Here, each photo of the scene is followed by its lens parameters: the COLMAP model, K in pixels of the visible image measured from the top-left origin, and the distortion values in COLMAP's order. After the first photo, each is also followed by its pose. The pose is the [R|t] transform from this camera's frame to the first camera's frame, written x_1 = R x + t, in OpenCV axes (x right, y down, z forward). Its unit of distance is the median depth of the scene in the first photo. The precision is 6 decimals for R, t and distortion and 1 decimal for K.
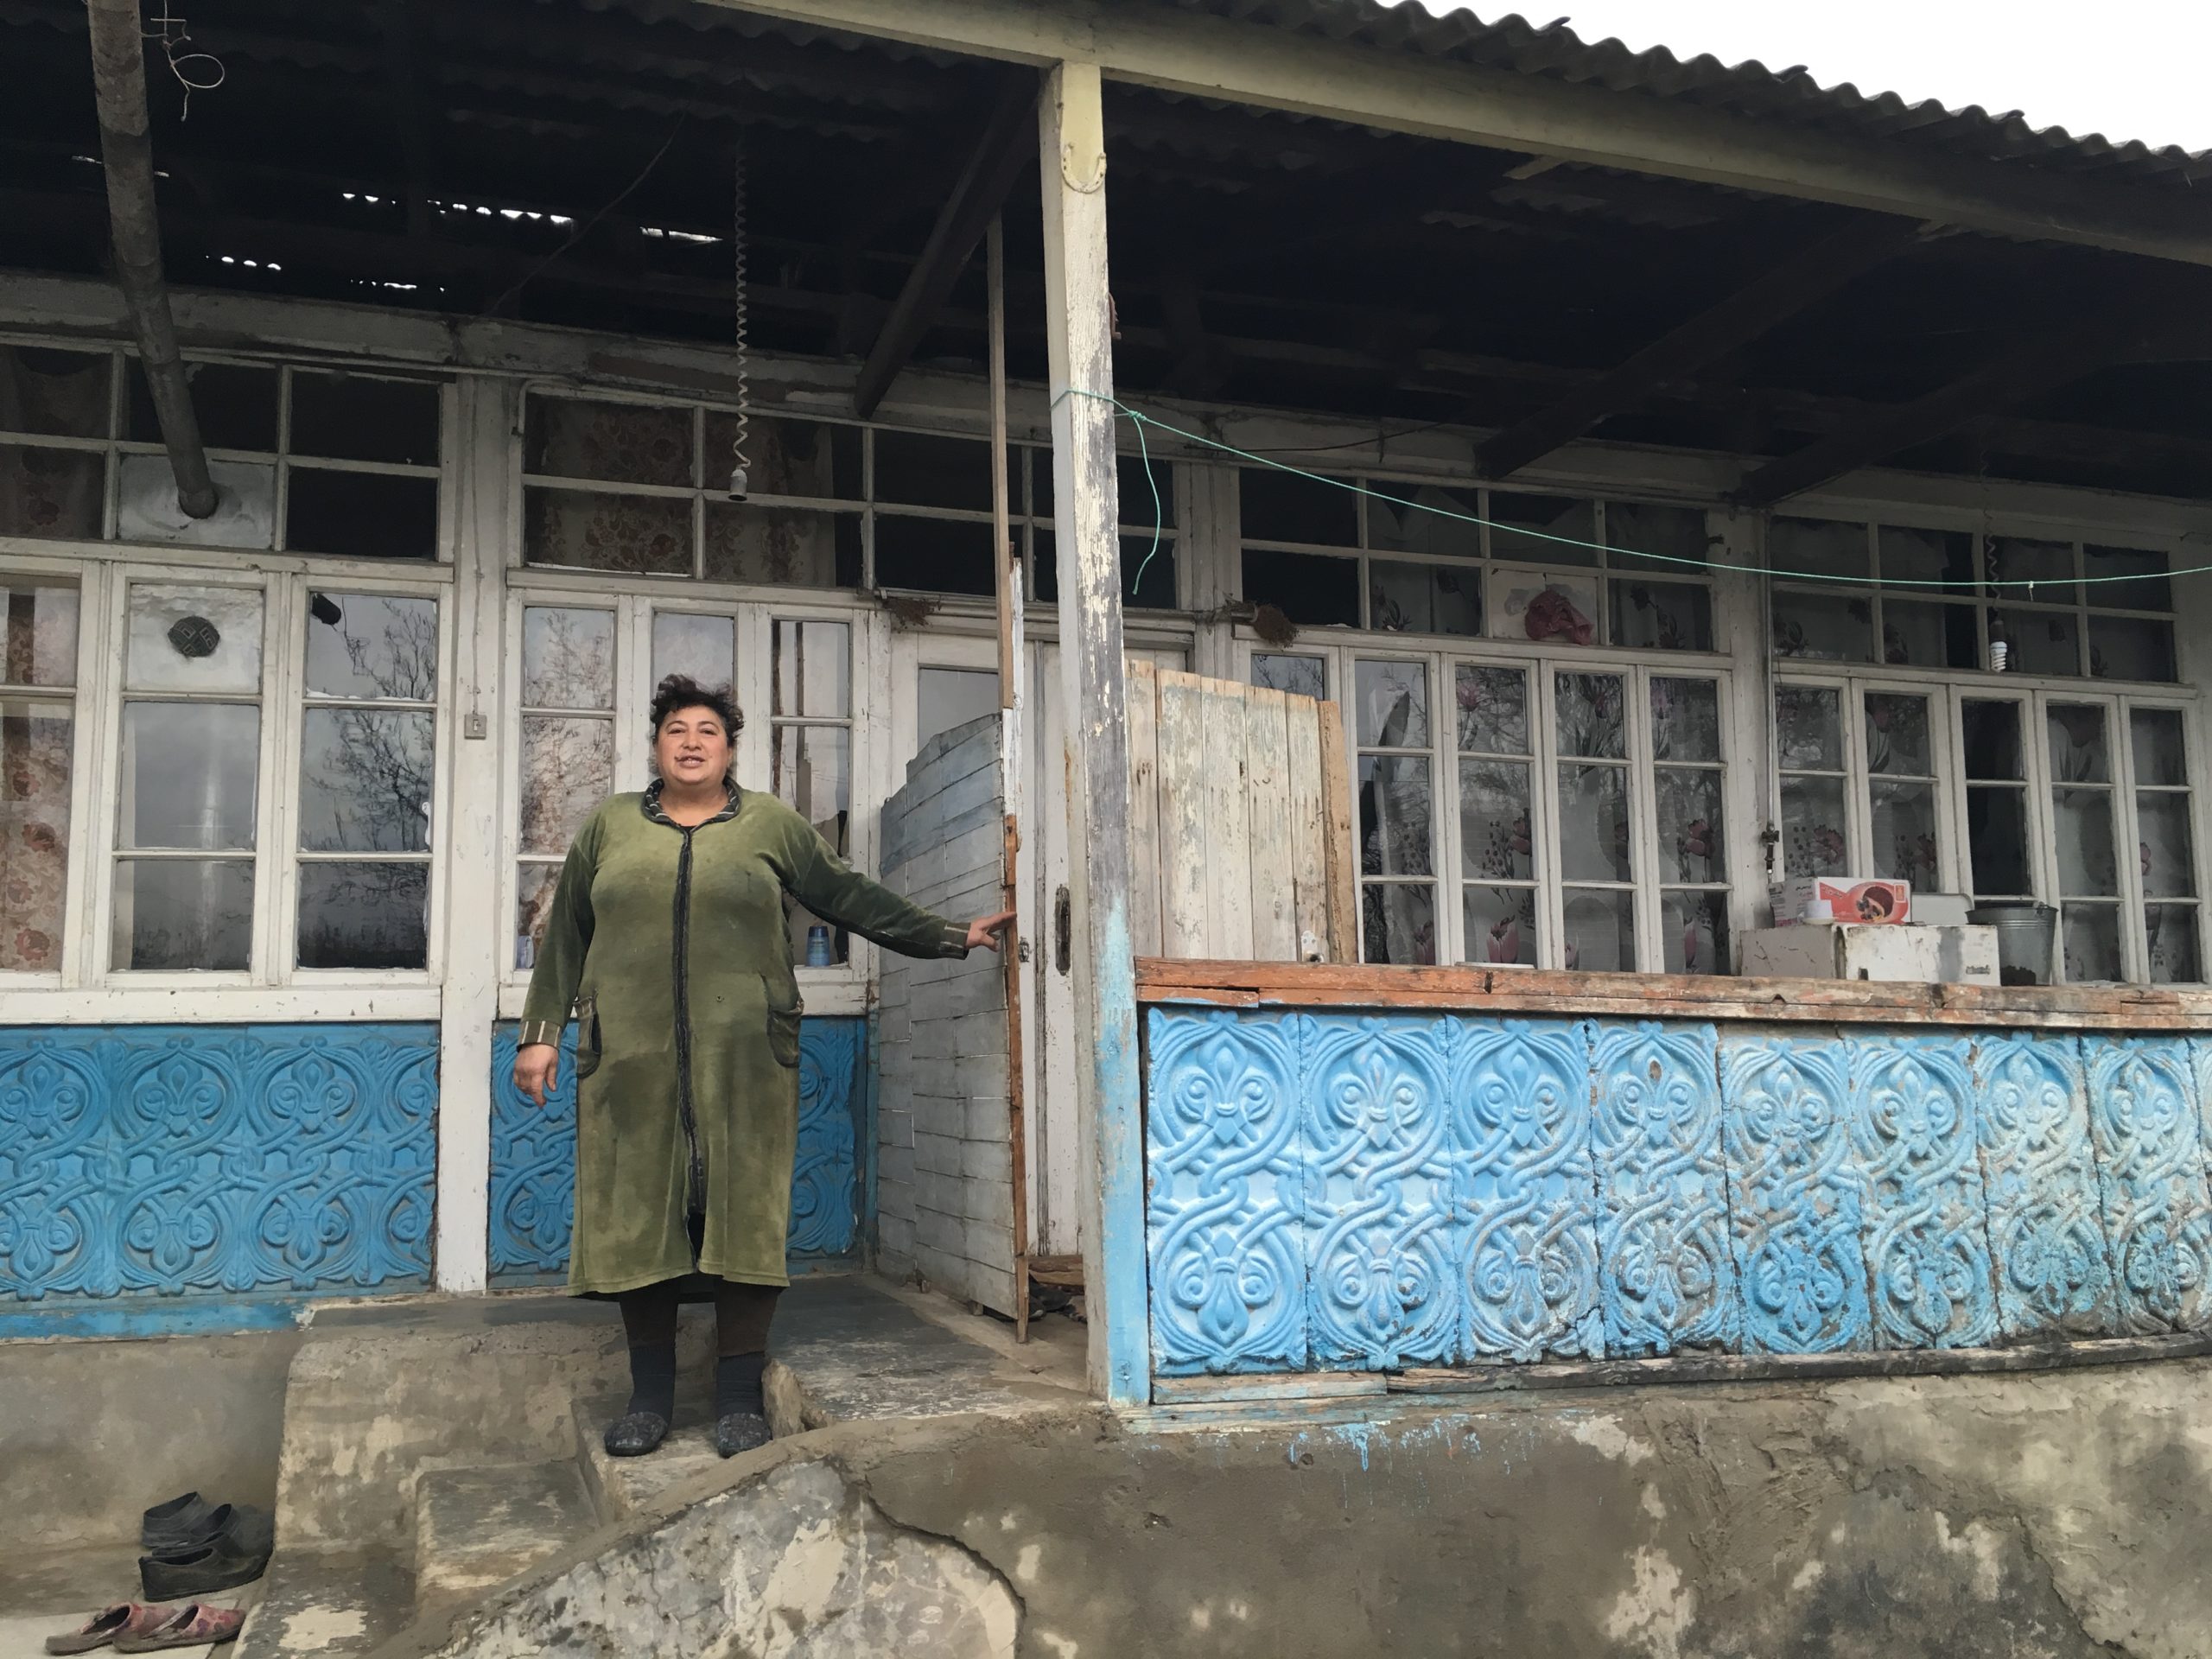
lens RADIAL K [[1882.9, 0, 1108.5], [0, 1882.9, 828.1], [0, 0, 1]] dist [0.084775, -0.125806]
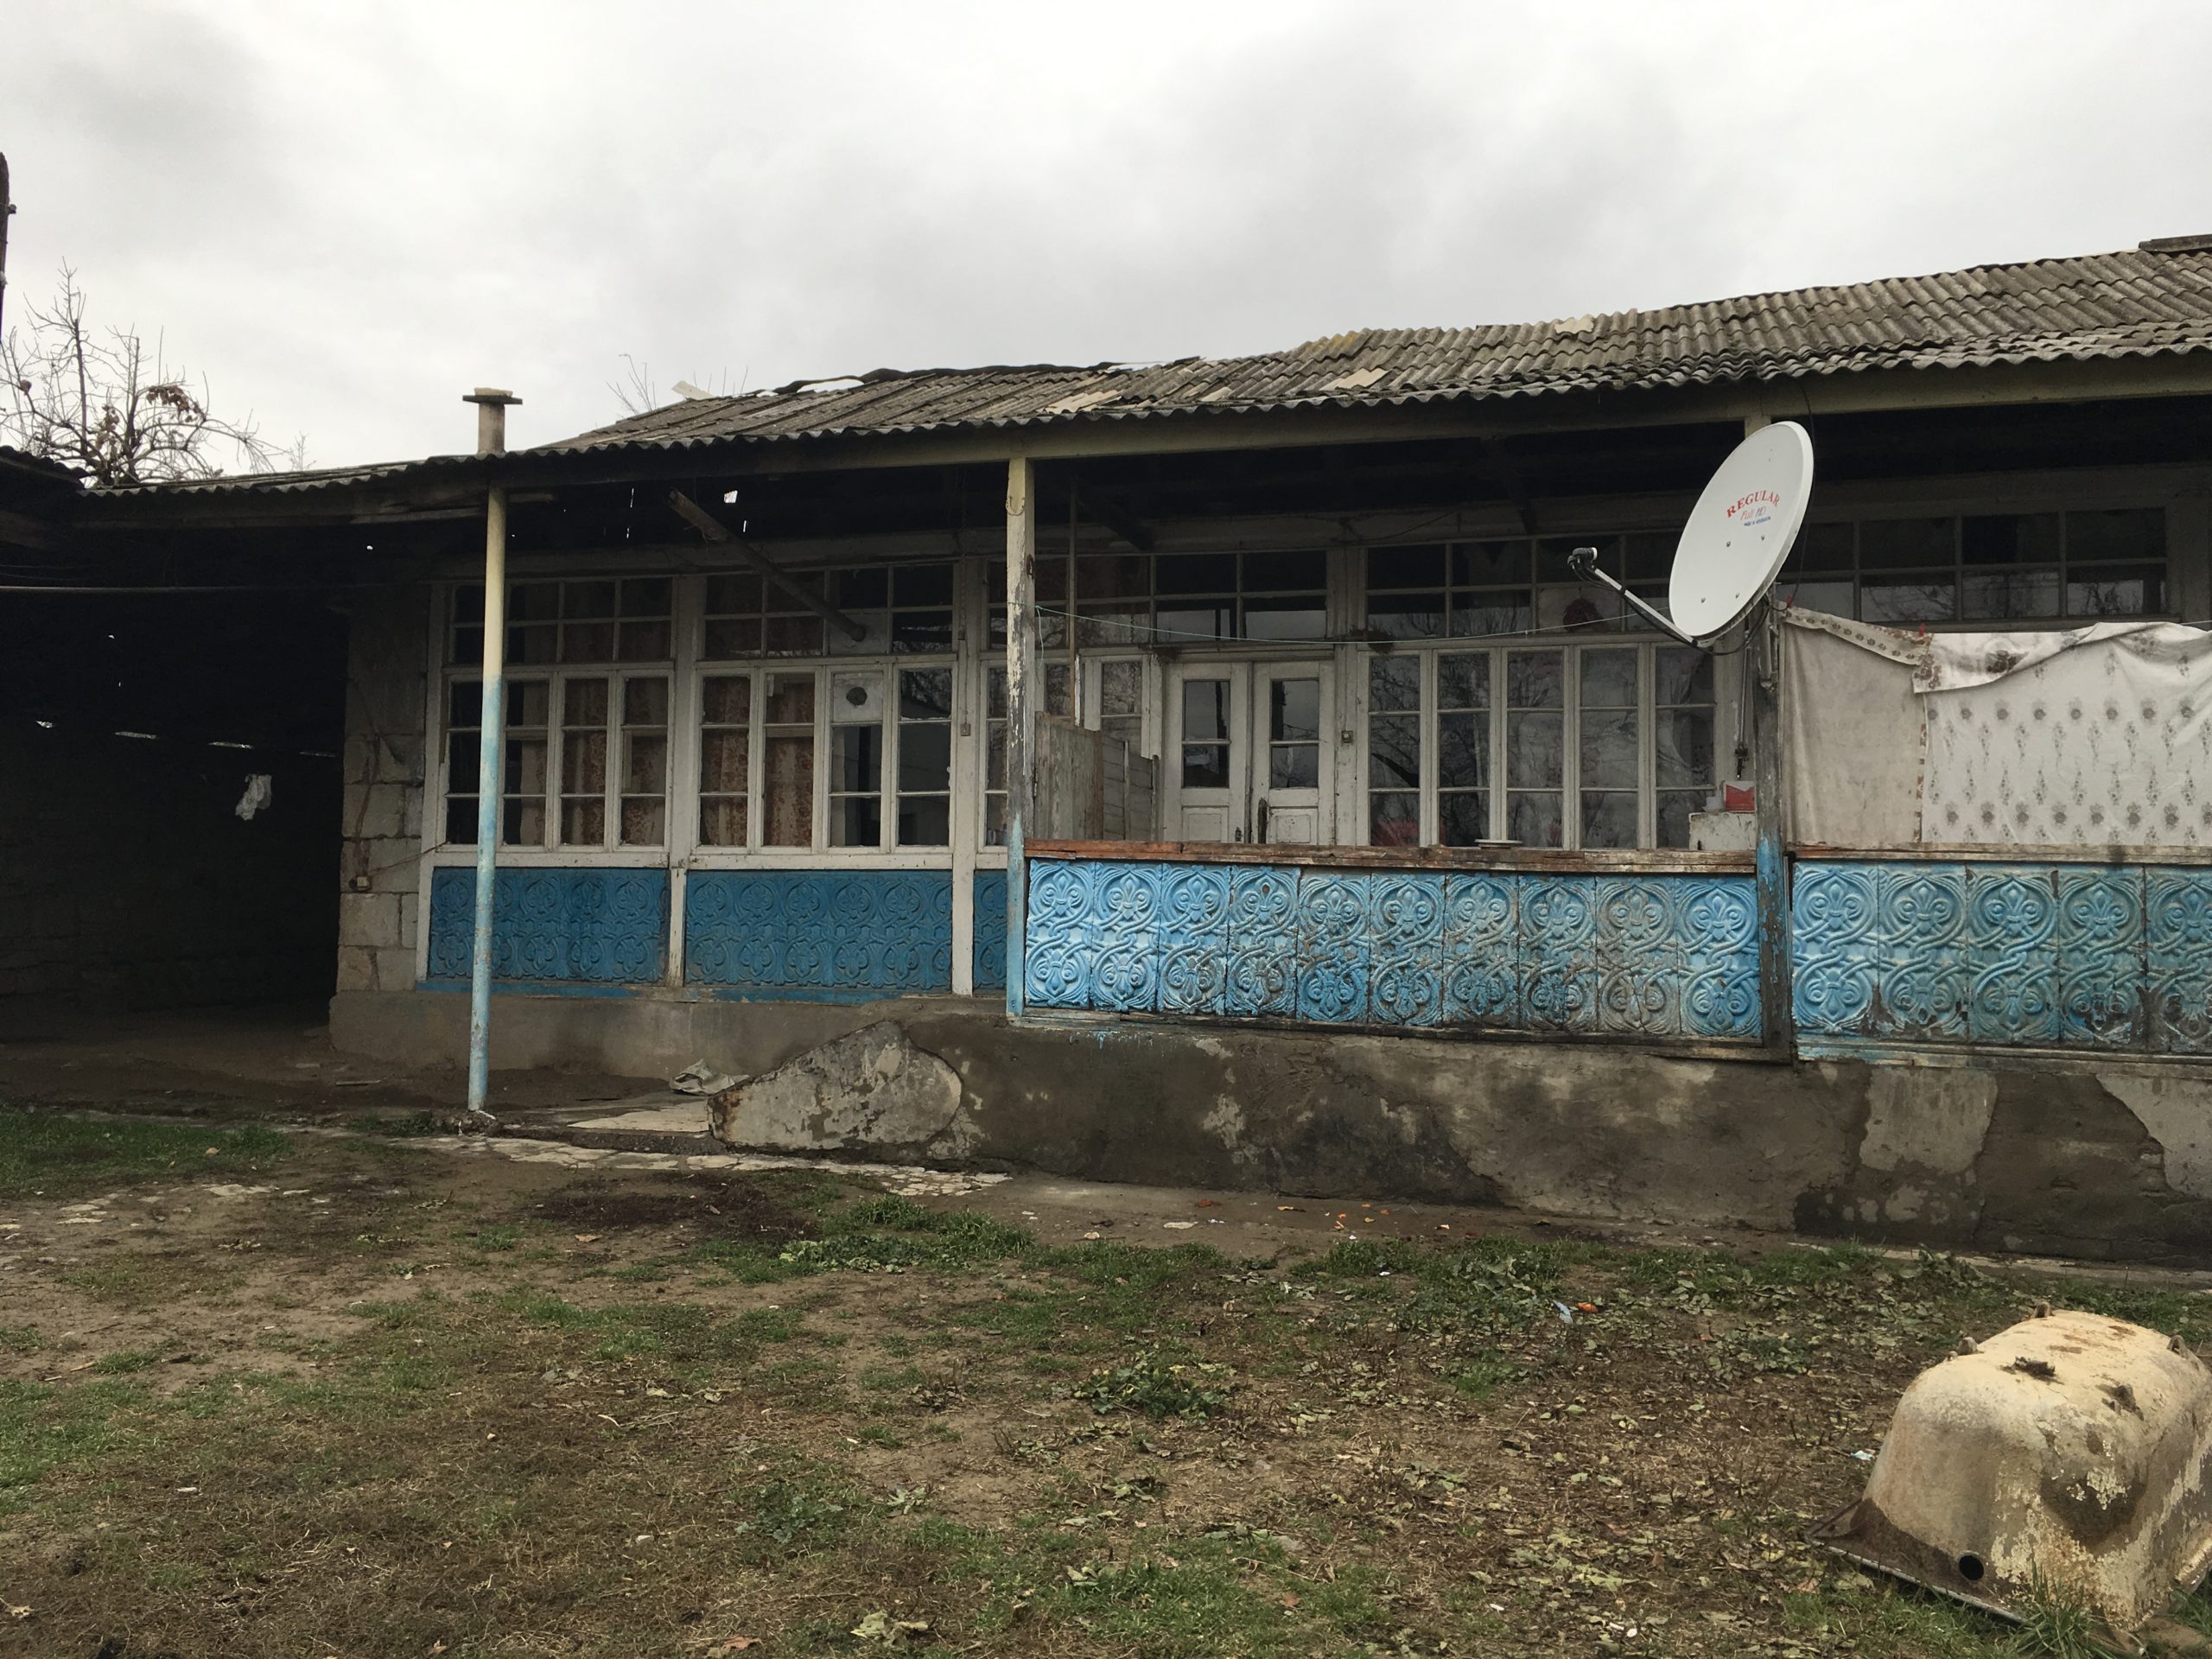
lens RADIAL K [[1882.9, 0, 1105.3], [0, 1882.9, 826.3], [0, 0, 1]] dist [0.084775, -0.125806]
pose [[0.811885, -0.010862, -0.583717, 1.390526], [0.047555, 0.997735, 0.047577, -0.053436], [0.581878, -0.066385, 0.810562, -0.834296]]
